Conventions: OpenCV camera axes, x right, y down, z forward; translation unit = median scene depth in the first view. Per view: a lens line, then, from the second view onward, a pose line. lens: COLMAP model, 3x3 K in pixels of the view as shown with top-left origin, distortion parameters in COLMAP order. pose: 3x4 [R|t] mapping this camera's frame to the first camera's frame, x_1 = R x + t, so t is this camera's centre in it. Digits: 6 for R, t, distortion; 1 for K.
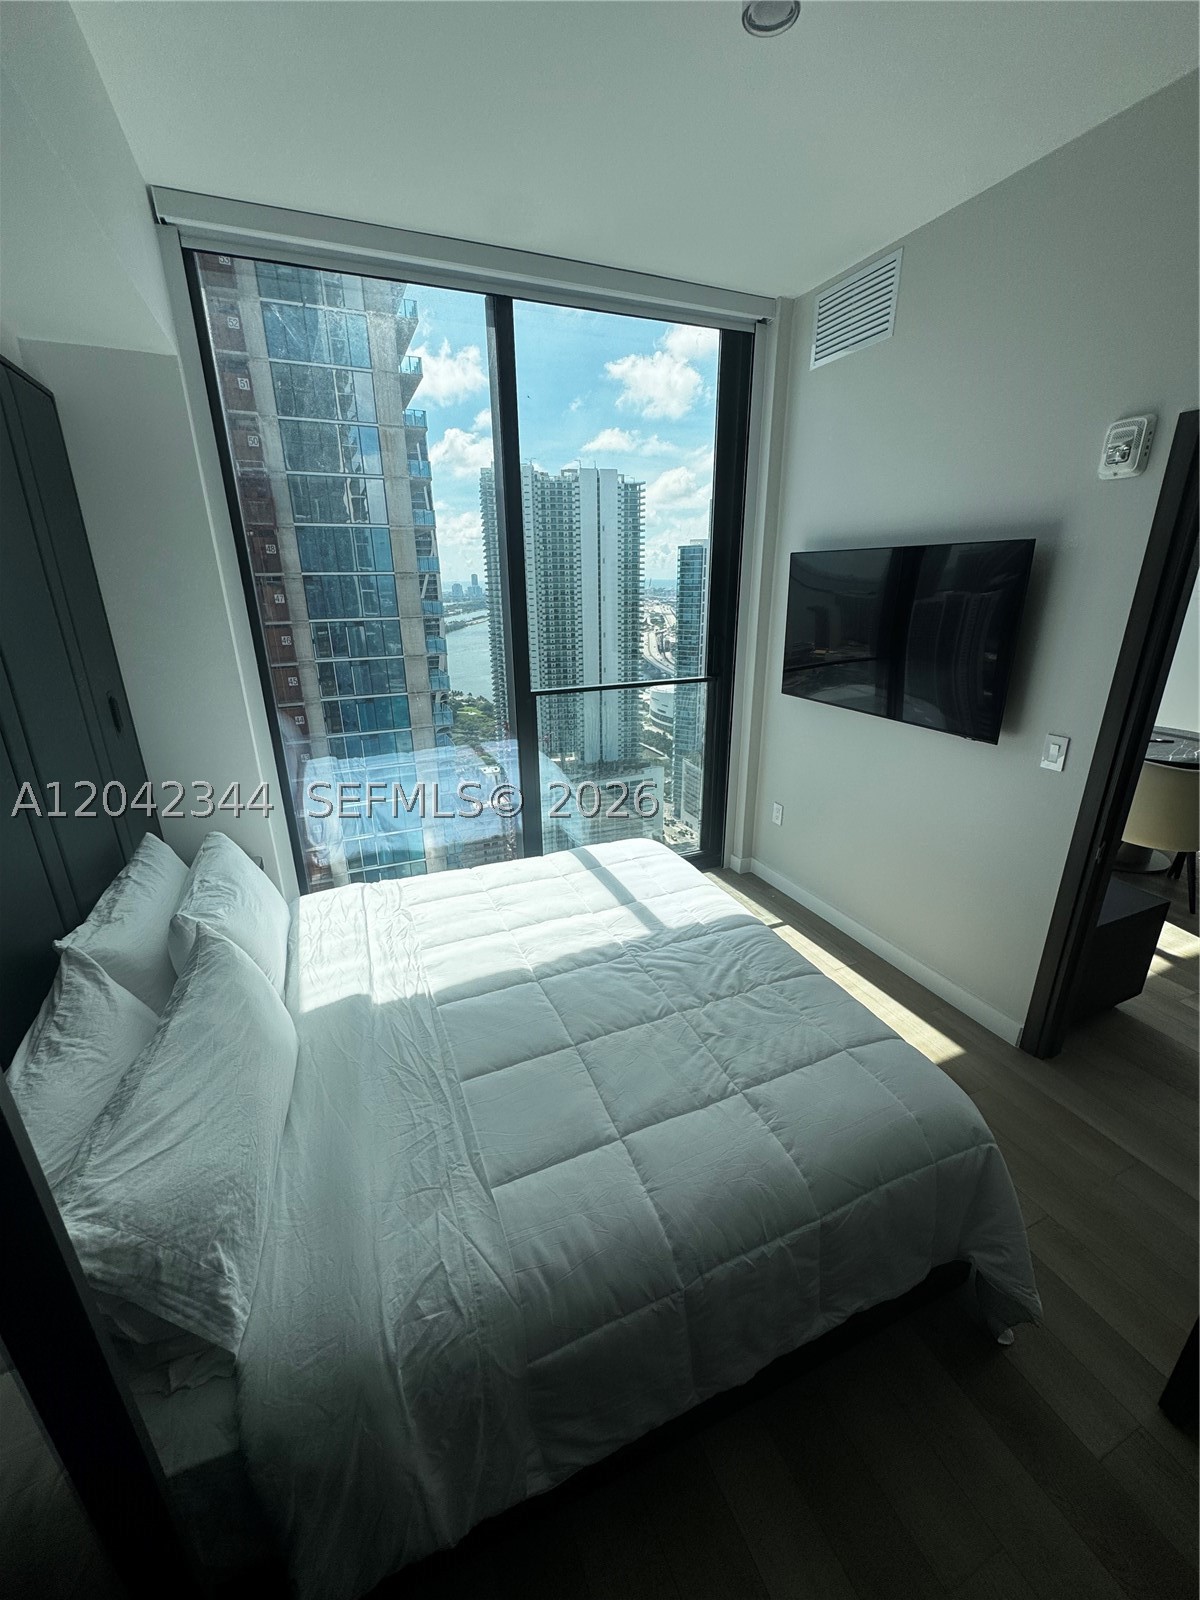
lens RADIAL K [[635.8, 0, 597.8], [0, 635.8, 798.6], [0, 0, 1]] dist [0.002997, -0.000607]
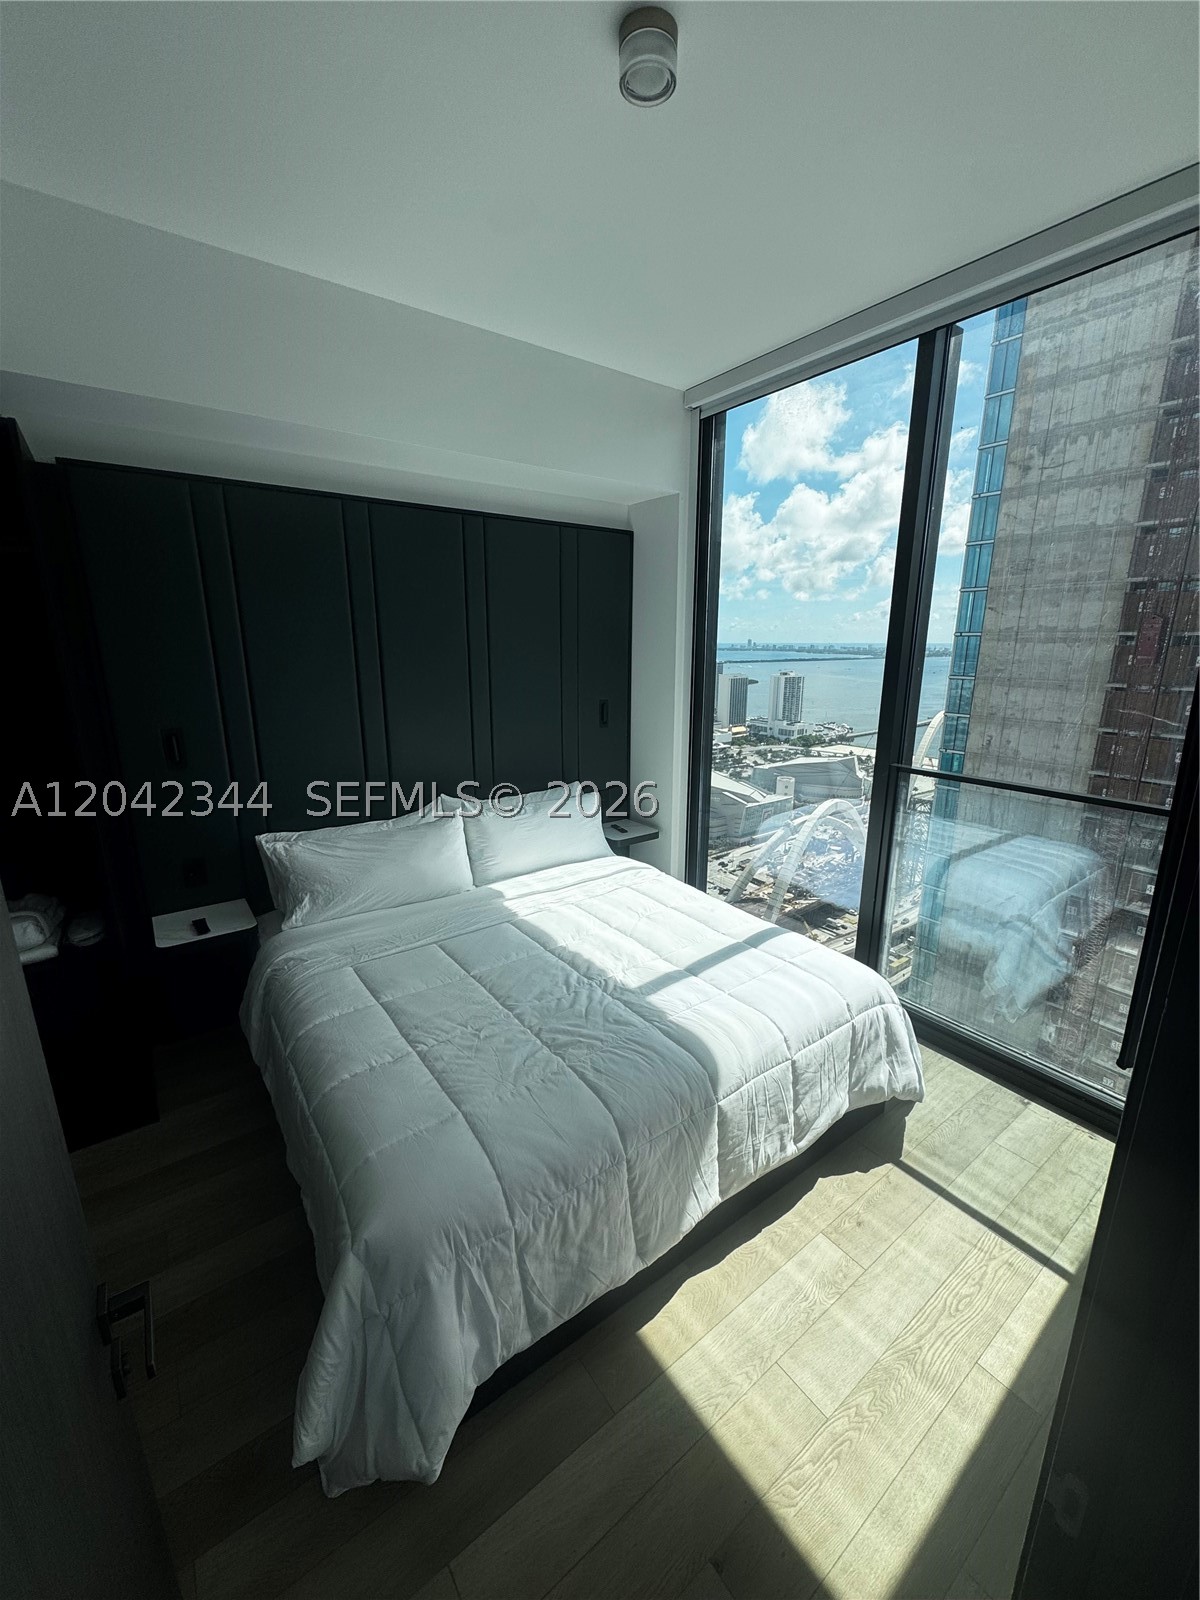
lens RADIAL K [[635.8, 0, 606.9], [0, 635.8, 797.0], [0, 0, 1]] dist [0.002997, -0.000607]
pose [[0.220606, 0.233578, -0.946982, 0.996931], [-0.317141, 0.935323, 0.156822, -0.218702], [0.922364, 0.265730, 0.280415, 0.653730]]
